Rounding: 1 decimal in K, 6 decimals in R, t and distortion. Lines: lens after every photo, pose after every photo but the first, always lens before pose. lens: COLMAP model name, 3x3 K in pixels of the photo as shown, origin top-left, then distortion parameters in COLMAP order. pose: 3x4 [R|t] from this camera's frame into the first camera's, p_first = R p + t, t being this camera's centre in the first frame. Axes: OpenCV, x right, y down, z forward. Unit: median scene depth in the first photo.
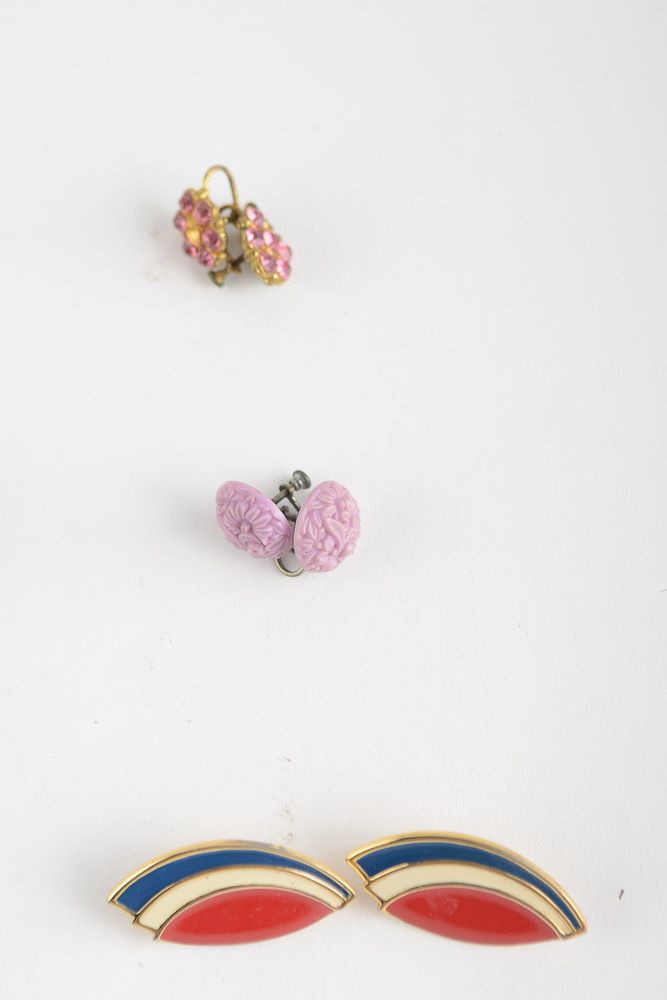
lens RADIAL K [[2321.6, 0, 336.9], [0, 2321.6, 496.8], [0, 0, 1]] dist [0.248953, 0.000000]
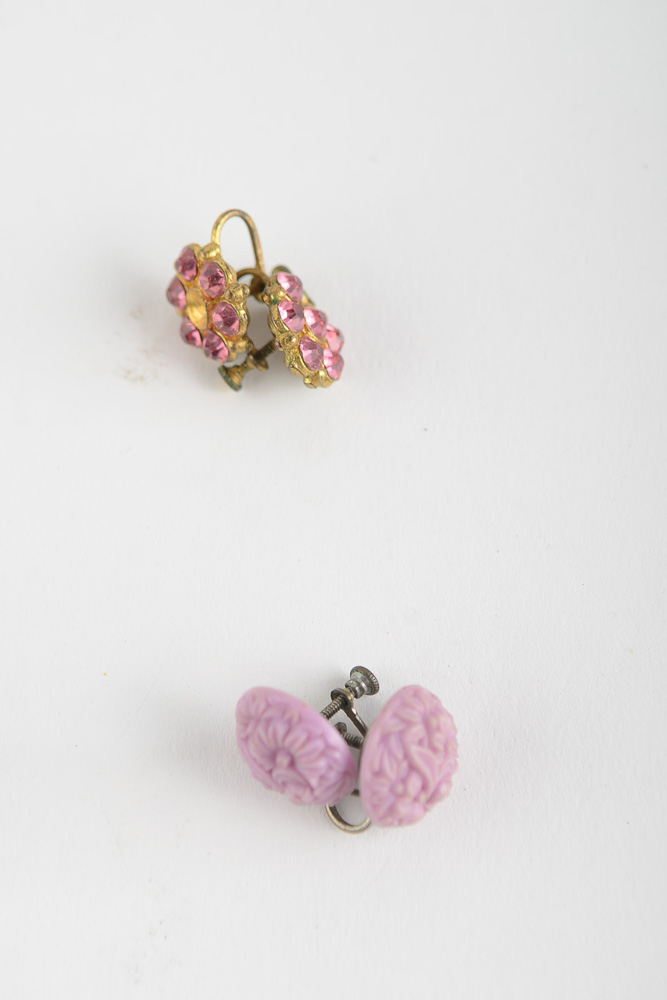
lens RADIAL K [[2321.6, 0, 331.8], [0, 2321.6, 500.9], [0, 0, 1]] dist [0.248953, 0.000000]
pose [[0.999700, -0.005407, 0.023896, -0.039972], [0.006606, 0.998707, -0.050406, -0.025209], [-0.023592, 0.050548, 0.998443, 0.342573]]
